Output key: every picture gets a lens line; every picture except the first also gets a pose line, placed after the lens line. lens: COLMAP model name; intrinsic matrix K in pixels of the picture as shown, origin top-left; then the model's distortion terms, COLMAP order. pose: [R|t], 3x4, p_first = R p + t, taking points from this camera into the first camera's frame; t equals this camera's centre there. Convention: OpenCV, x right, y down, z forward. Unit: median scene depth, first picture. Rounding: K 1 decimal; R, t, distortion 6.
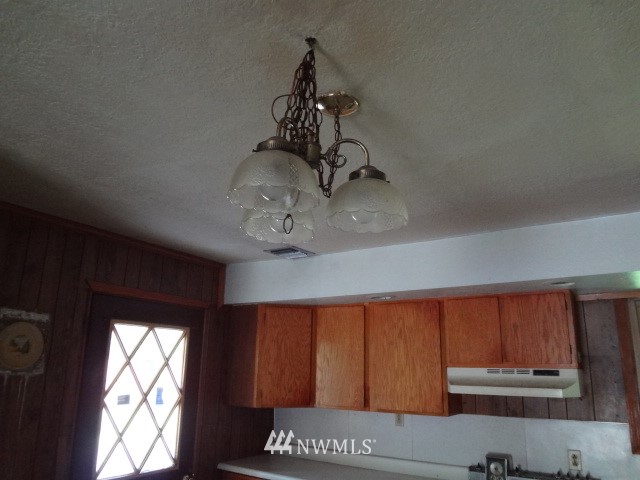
lens RADIAL K [[475.7, 0, 318.3], [0, 475.7, 244.9], [0, 0, 1]] dist [-0.042219, -0.001241]
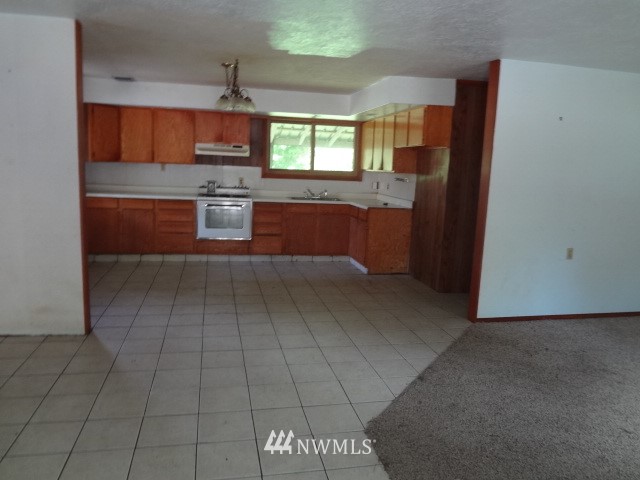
lens RADIAL K [[475.7, 0, 321.3], [0, 475.7, 239.8], [0, 0, 1]] dist [-0.042219, -0.001241]
pose [[0.695765, -0.112279, 0.709439, -0.918163], [-0.209882, 0.912818, 0.350303, -0.219947], [-0.686921, -0.392627, 0.611542, -0.908024]]
